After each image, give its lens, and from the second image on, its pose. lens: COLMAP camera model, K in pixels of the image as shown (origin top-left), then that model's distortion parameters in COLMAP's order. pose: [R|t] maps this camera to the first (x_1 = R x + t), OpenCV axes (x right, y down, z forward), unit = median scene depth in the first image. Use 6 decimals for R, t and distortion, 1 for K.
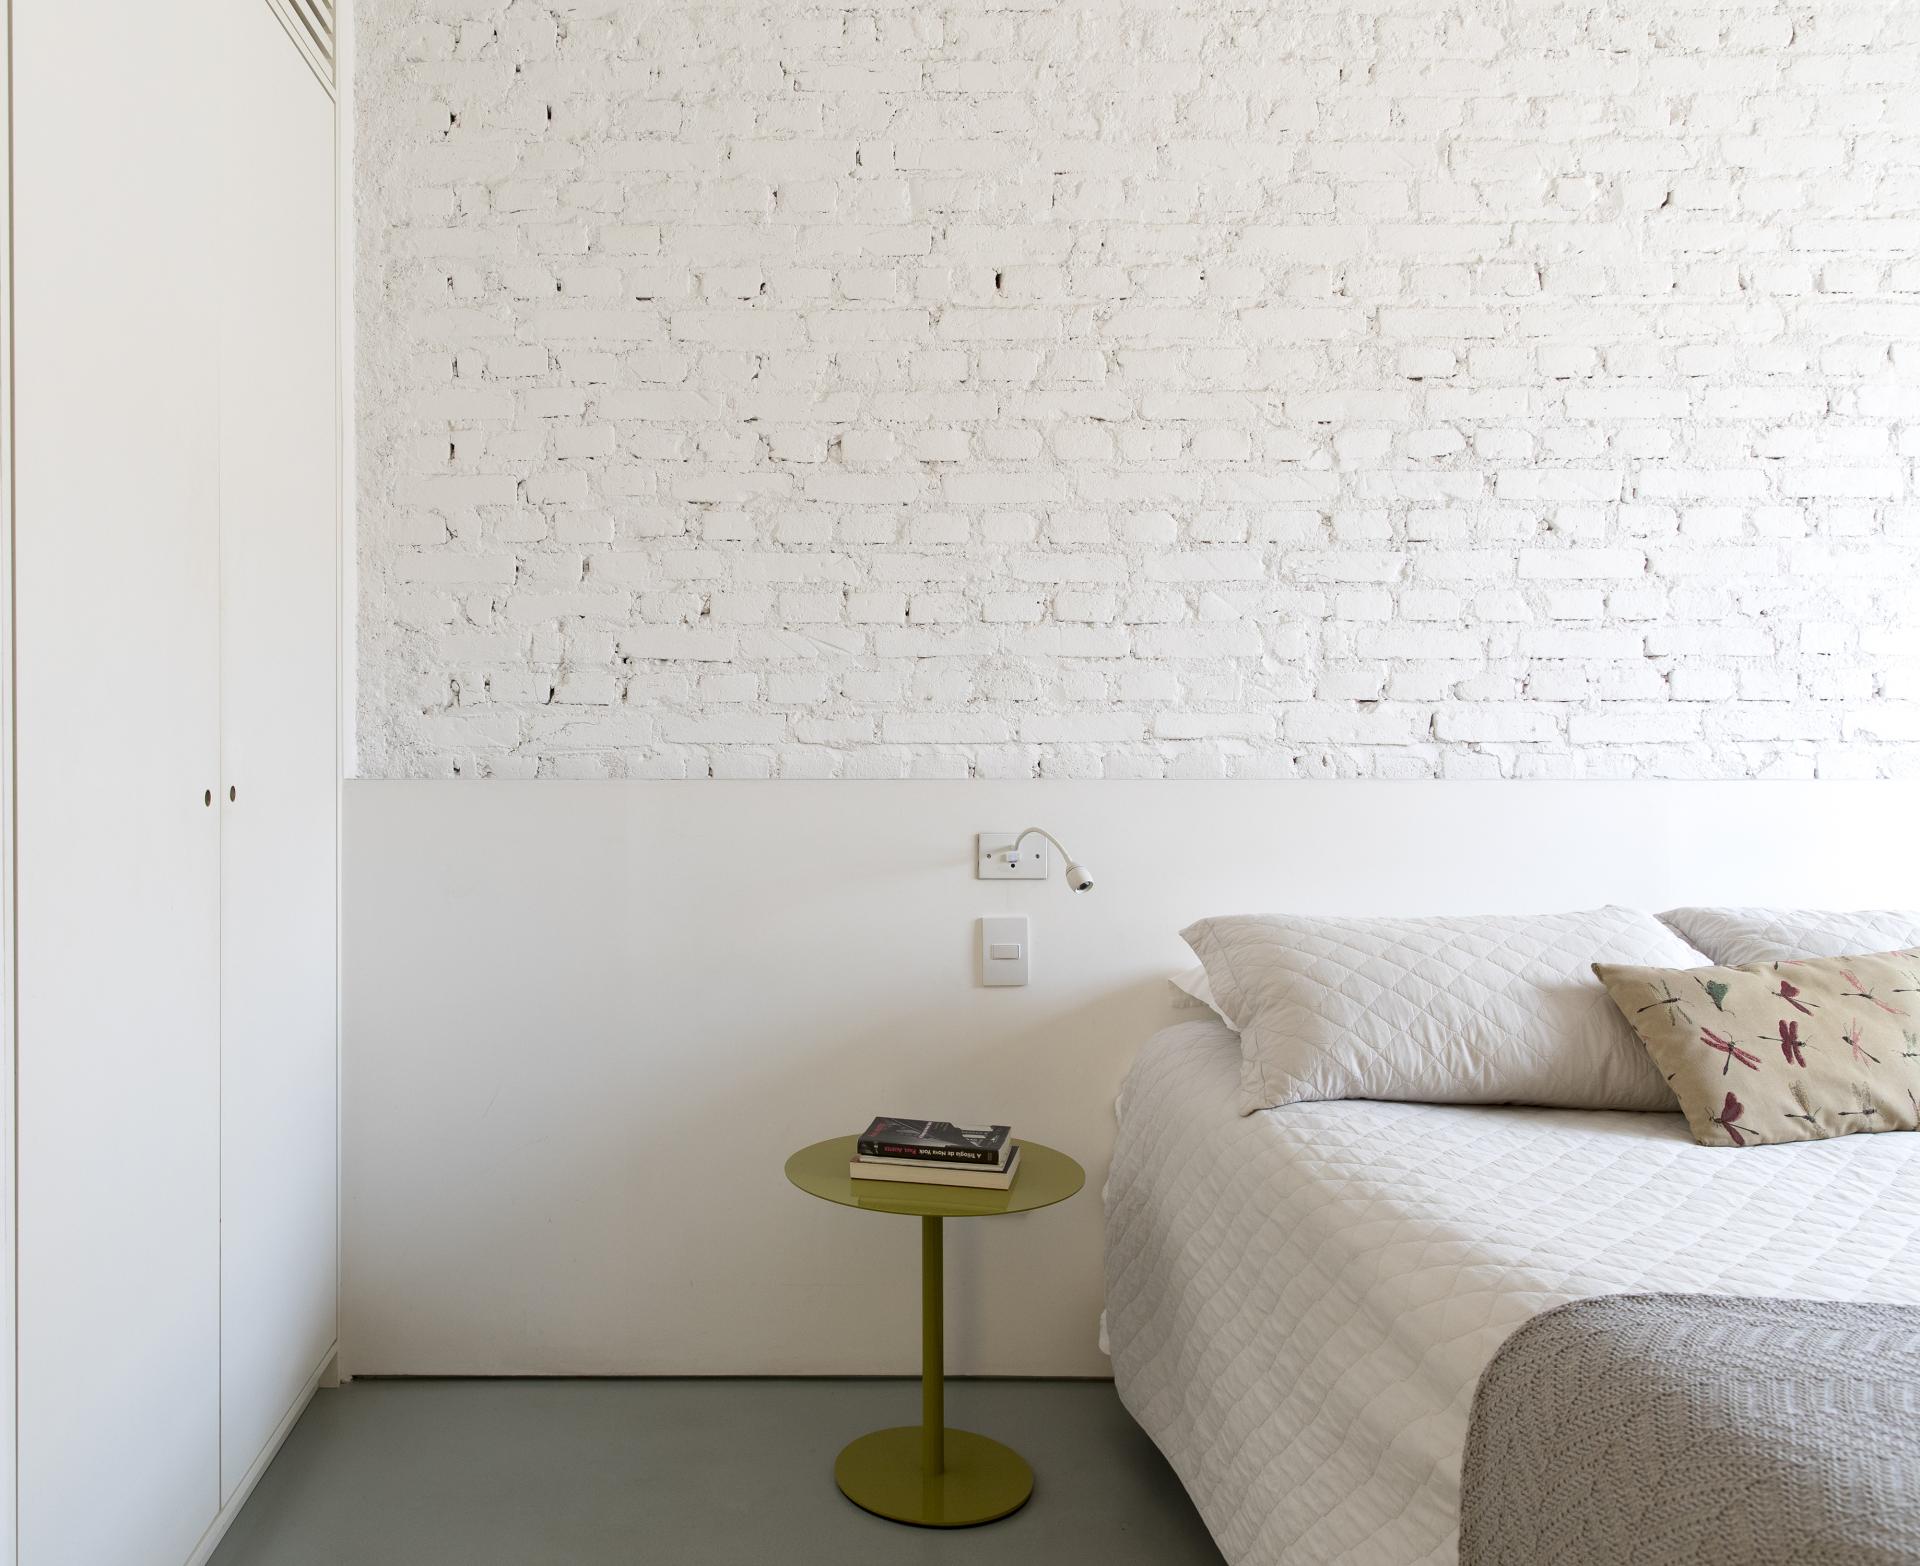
lens RADIAL K [[2005.3, 0, 960.2], [0, 2005.3, 780.3], [0, 0, 1]] dist [0.003995, 0.000000]
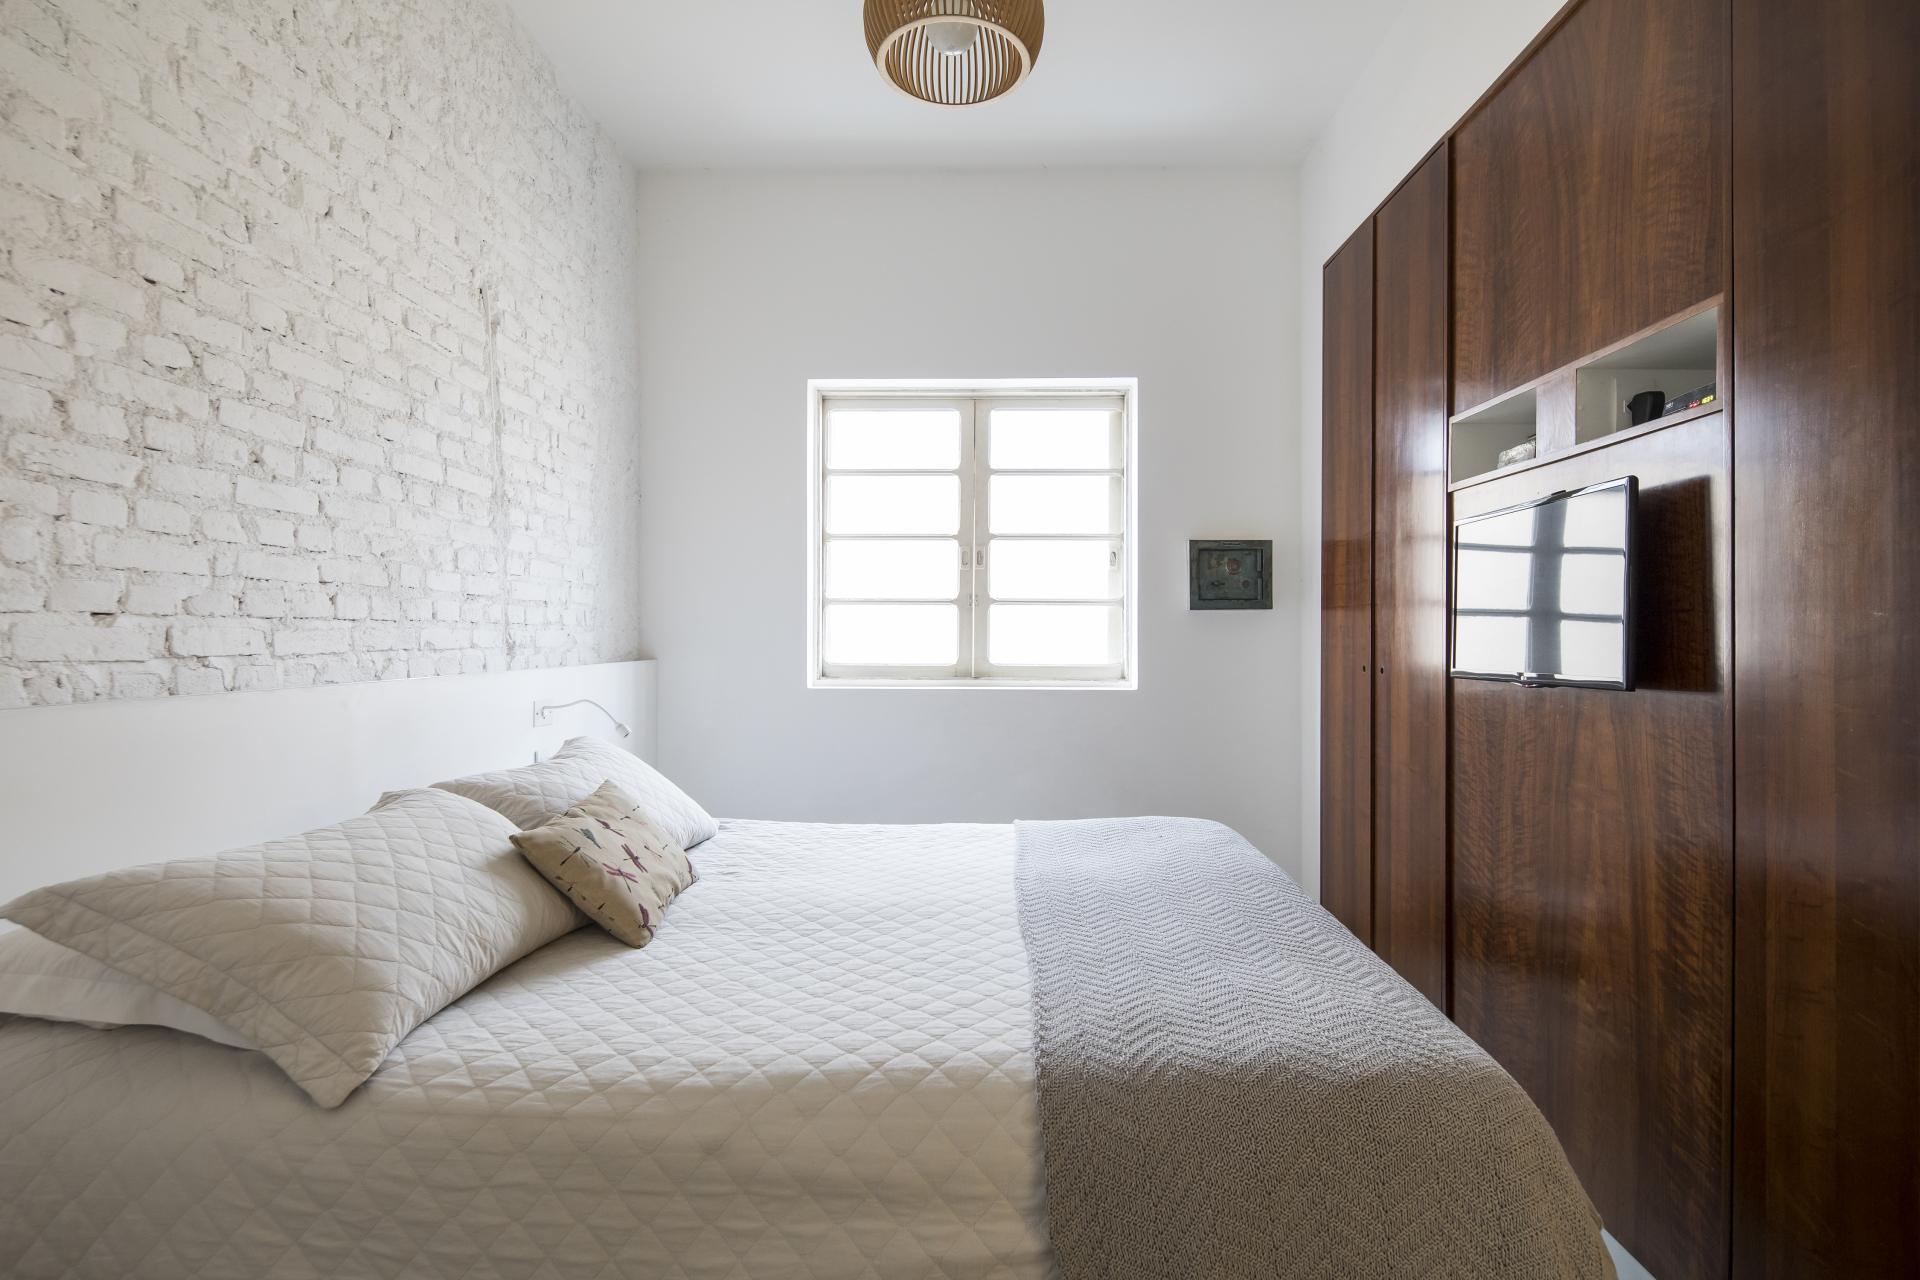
lens RADIAL K [[940.1, 0, 961.6], [0, 940.1, 638.9], [0, 0, 1]] dist [-0.017155, -0.000503]
pose [[0.013077, -0.003995, 0.999907, -0.212778], [0.008582, 0.999956, 0.003883, -0.026493], [-0.999878, 0.008531, 0.013111, 0.606679]]
